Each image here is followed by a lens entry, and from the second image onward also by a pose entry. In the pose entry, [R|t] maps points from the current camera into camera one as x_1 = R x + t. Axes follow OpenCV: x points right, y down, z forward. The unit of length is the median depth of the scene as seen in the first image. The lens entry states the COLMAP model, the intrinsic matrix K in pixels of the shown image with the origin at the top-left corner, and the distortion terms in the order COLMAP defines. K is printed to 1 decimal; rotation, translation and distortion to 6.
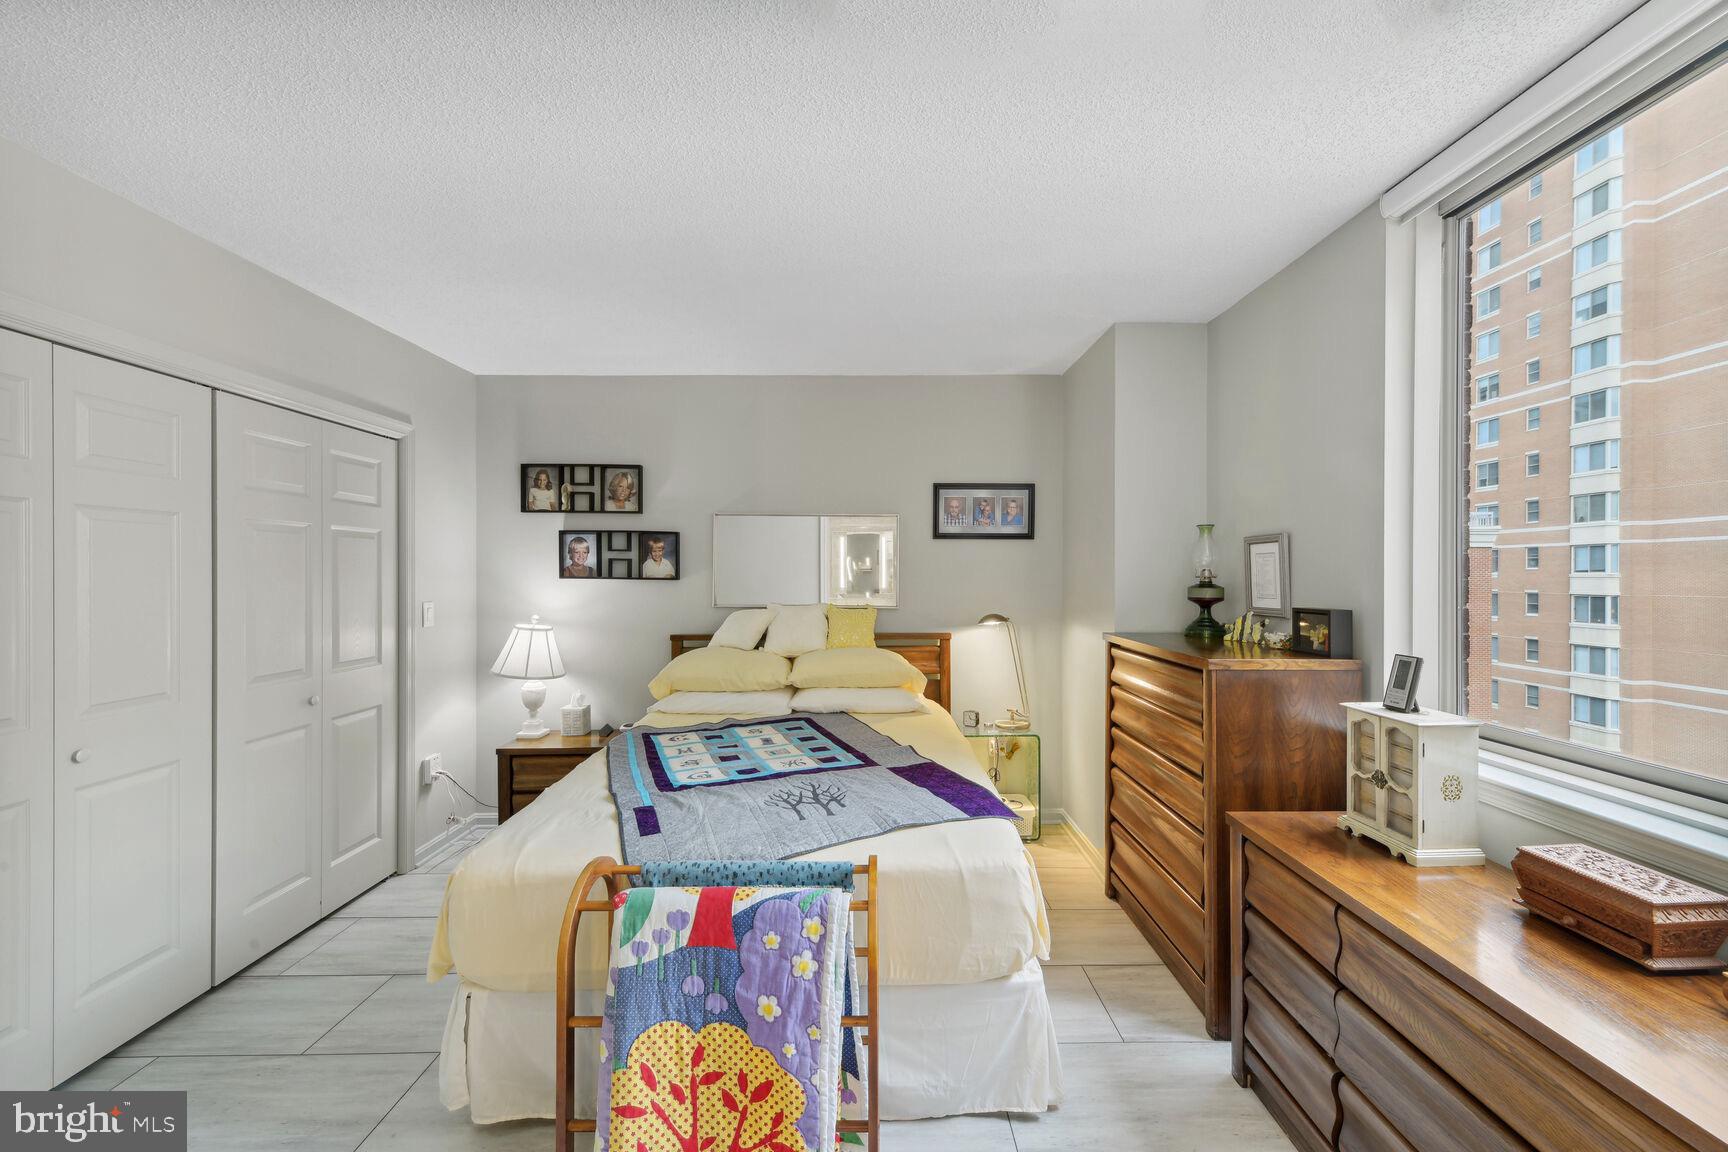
lens RADIAL K [[694.8, 0, 869.3], [0, 694.8, 568.9], [0, 0, 1]] dist [-0.002251, 0.002712]
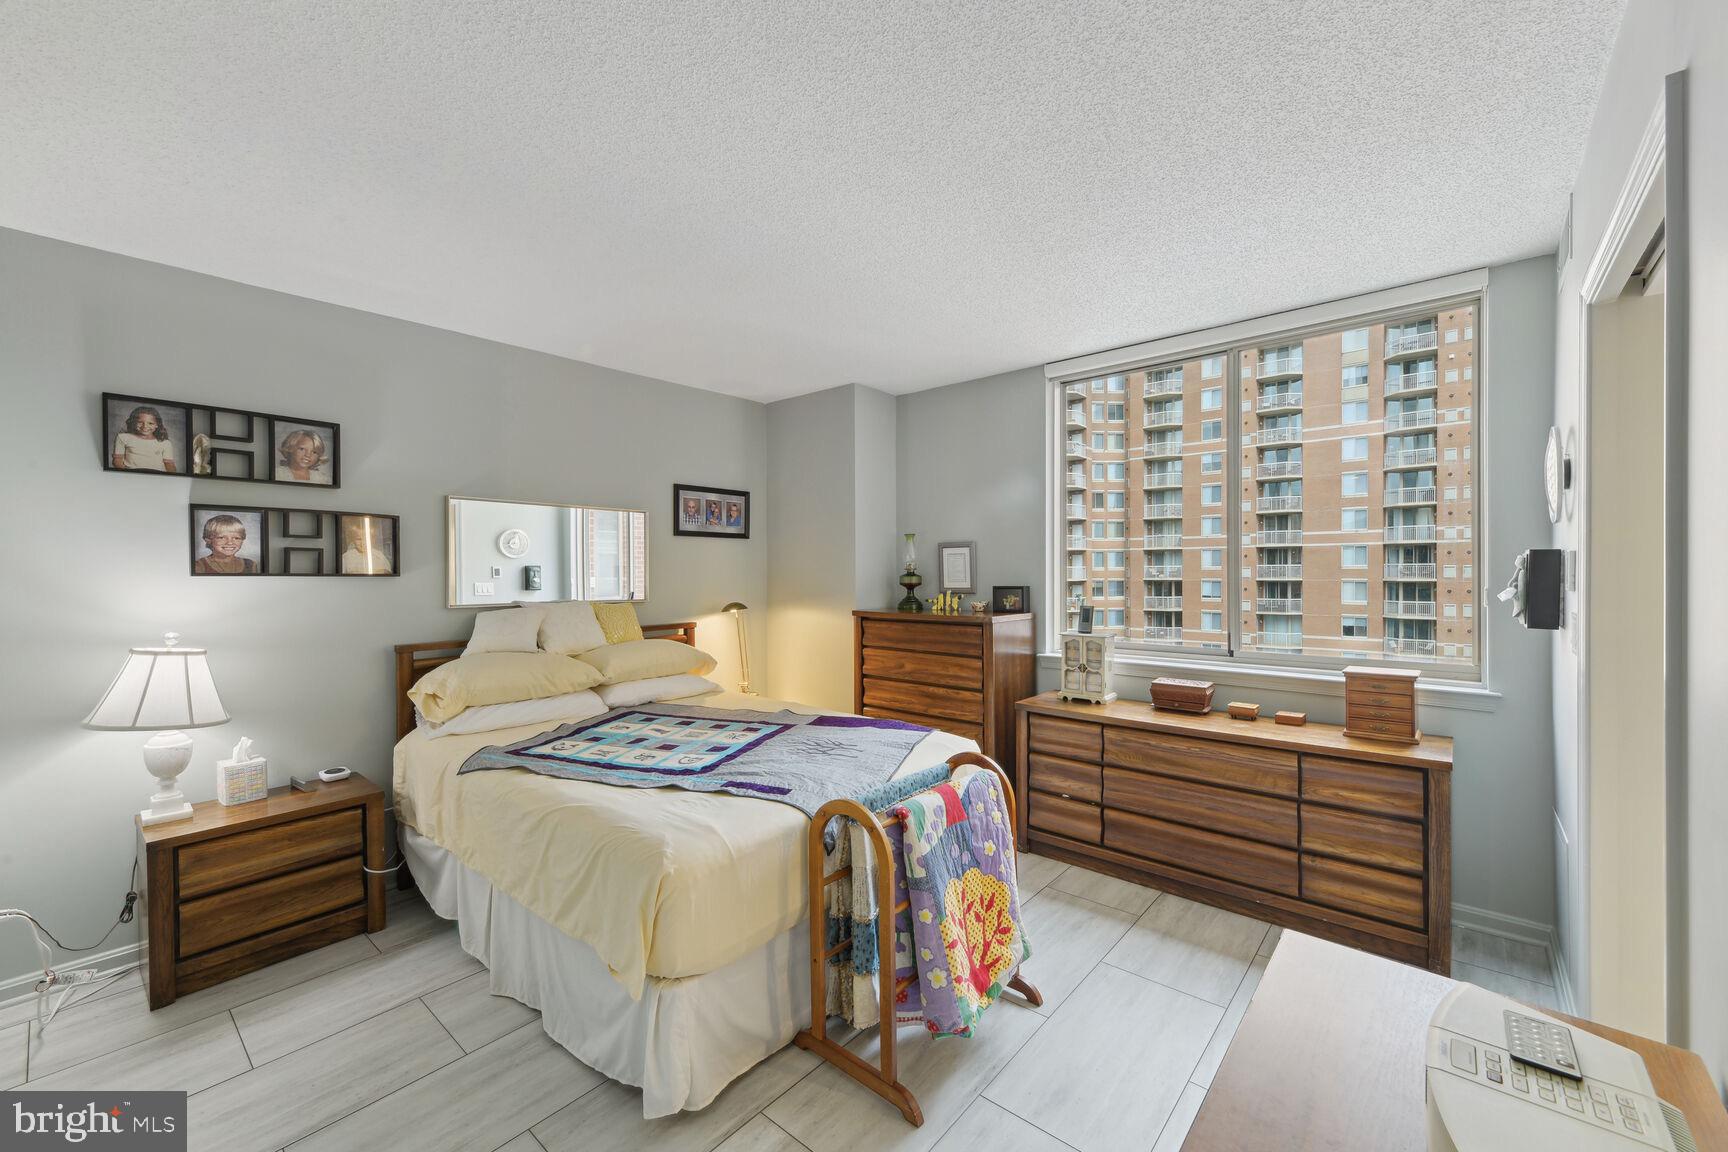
lens RADIAL K [[694.8, 0, 867.1], [0, 694.8, 570.2], [0, 0, 1]] dist [-0.002251, 0.002712]
pose [[0.653116, -0.004152, 0.757246, -0.548467], [0.000858, 0.999988, 0.004743, 0.005770], [-0.757257, -0.002448, 0.653112, 0.077835]]
